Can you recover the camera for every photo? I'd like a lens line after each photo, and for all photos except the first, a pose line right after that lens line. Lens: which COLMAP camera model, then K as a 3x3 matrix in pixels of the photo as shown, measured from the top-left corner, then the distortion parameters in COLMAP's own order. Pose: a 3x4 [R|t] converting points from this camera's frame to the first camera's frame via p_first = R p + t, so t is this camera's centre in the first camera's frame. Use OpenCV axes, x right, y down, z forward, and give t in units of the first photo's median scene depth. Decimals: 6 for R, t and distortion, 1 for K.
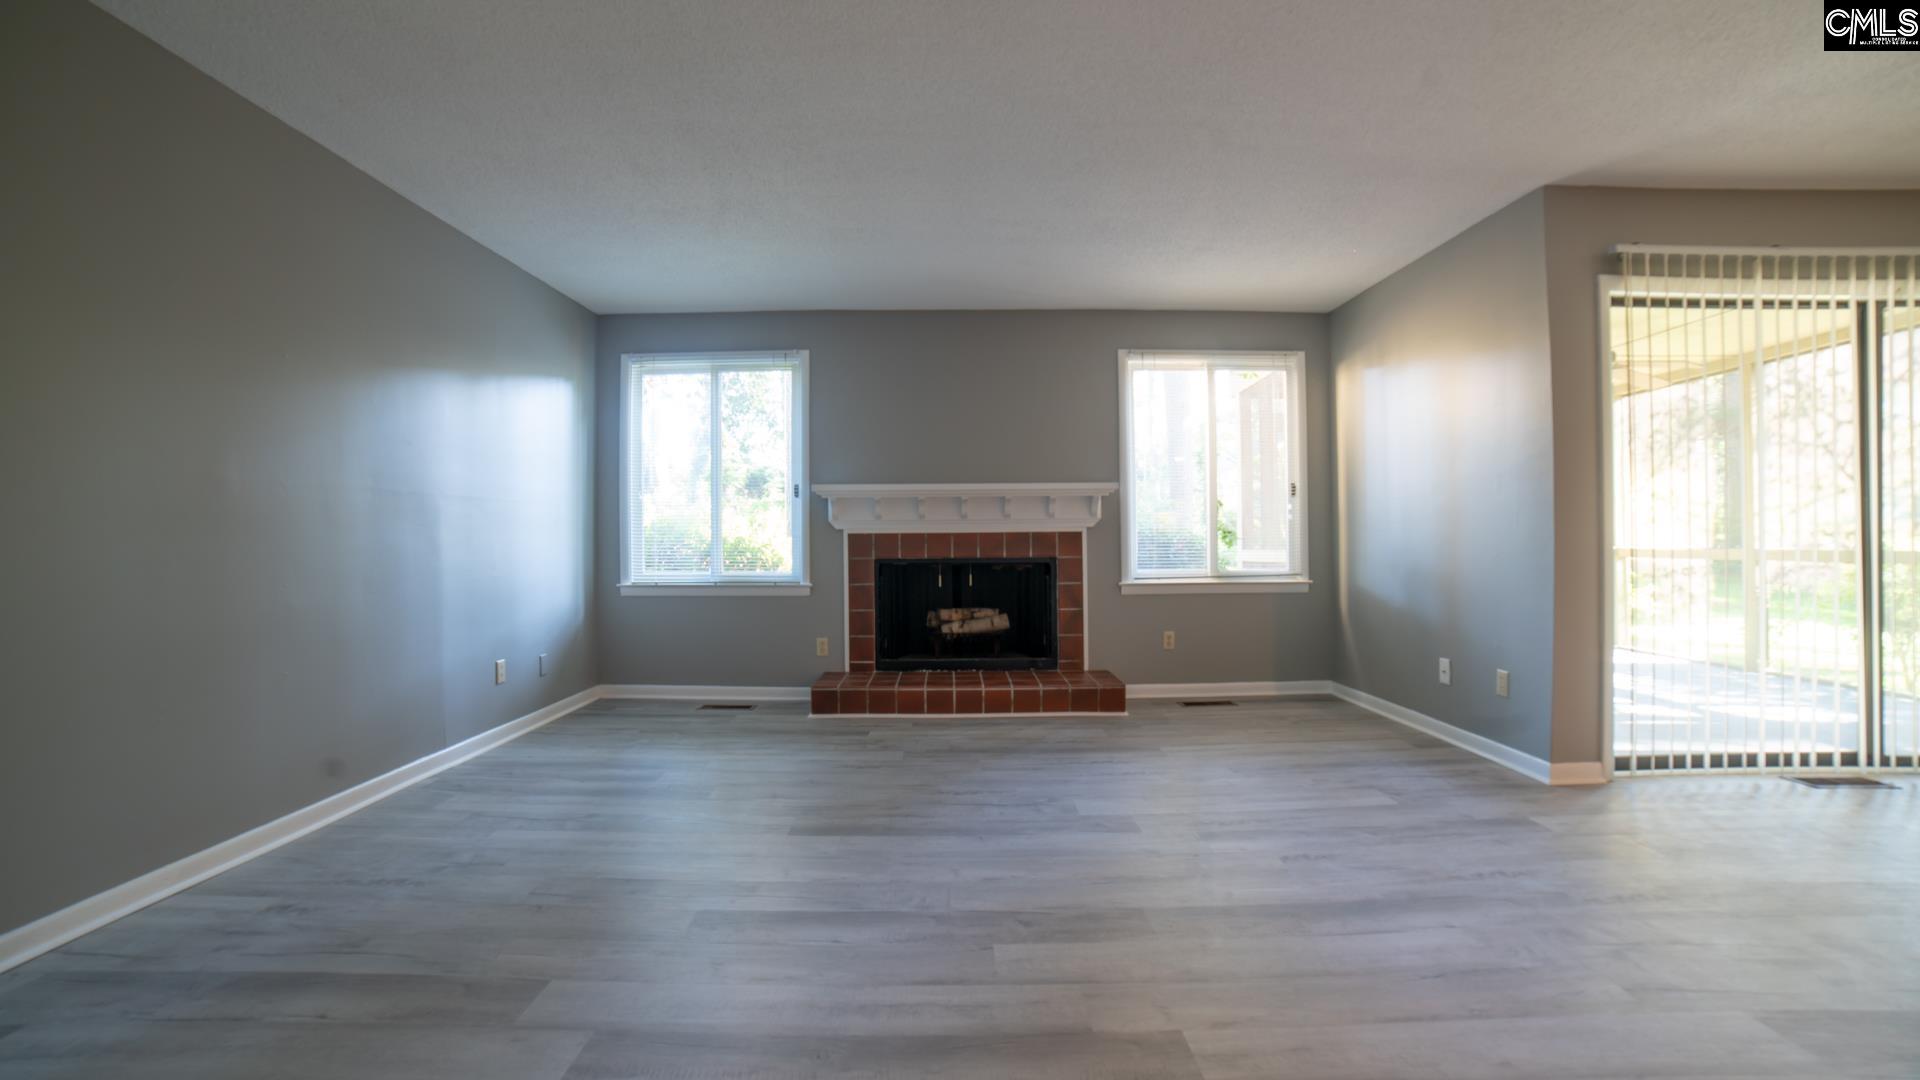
lens RADIAL K [[766.5, 0, 943.7], [0, 766.5, 539.5], [0, 0, 1]] dist [-0.117527, 0.044025]
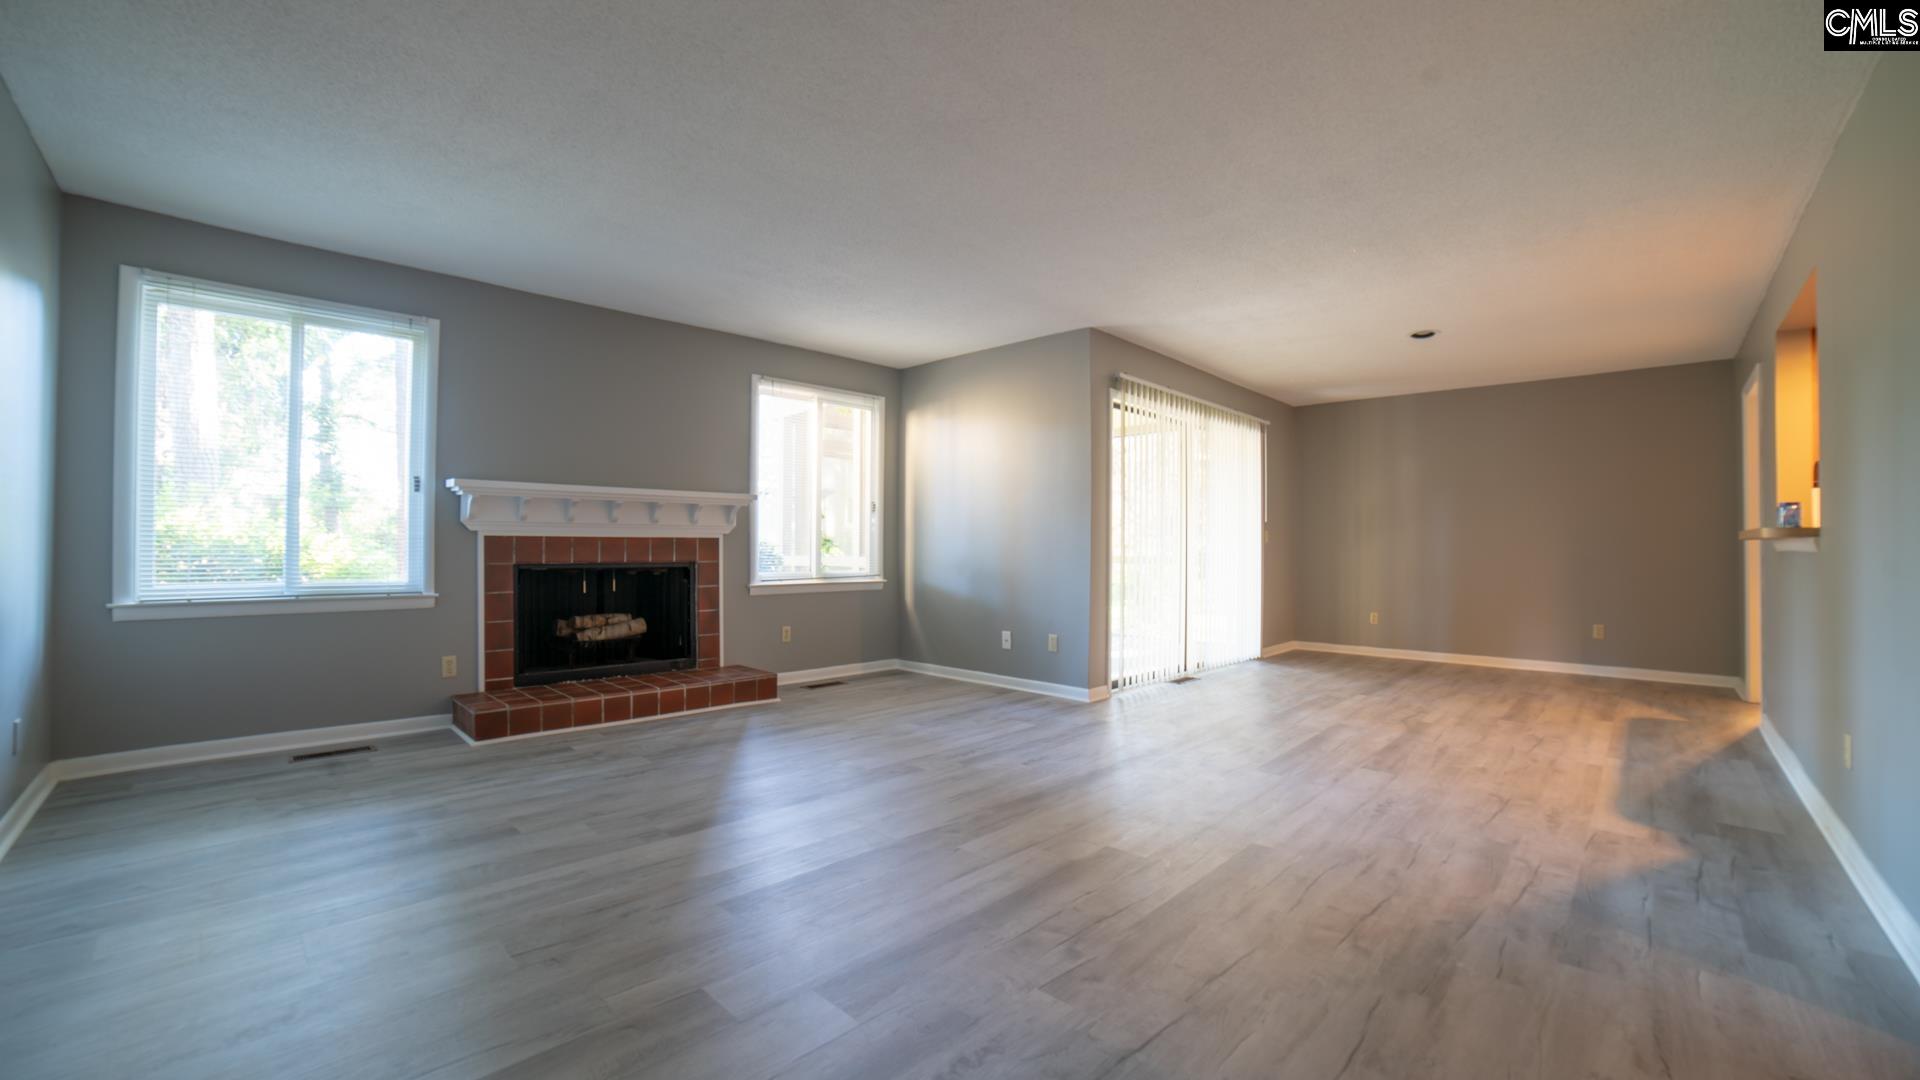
lens RADIAL K [[766.5, 0, 943.7], [0, 766.5, 539.5], [0, 0, 1]] dist [-0.117527, 0.044025]
pose [[0.706869, 0.015673, 0.707171, -0.352271], [-0.009841, 0.999876, -0.012323, 0.001941], [-0.707276, 0.001752, 0.706935, 0.019285]]
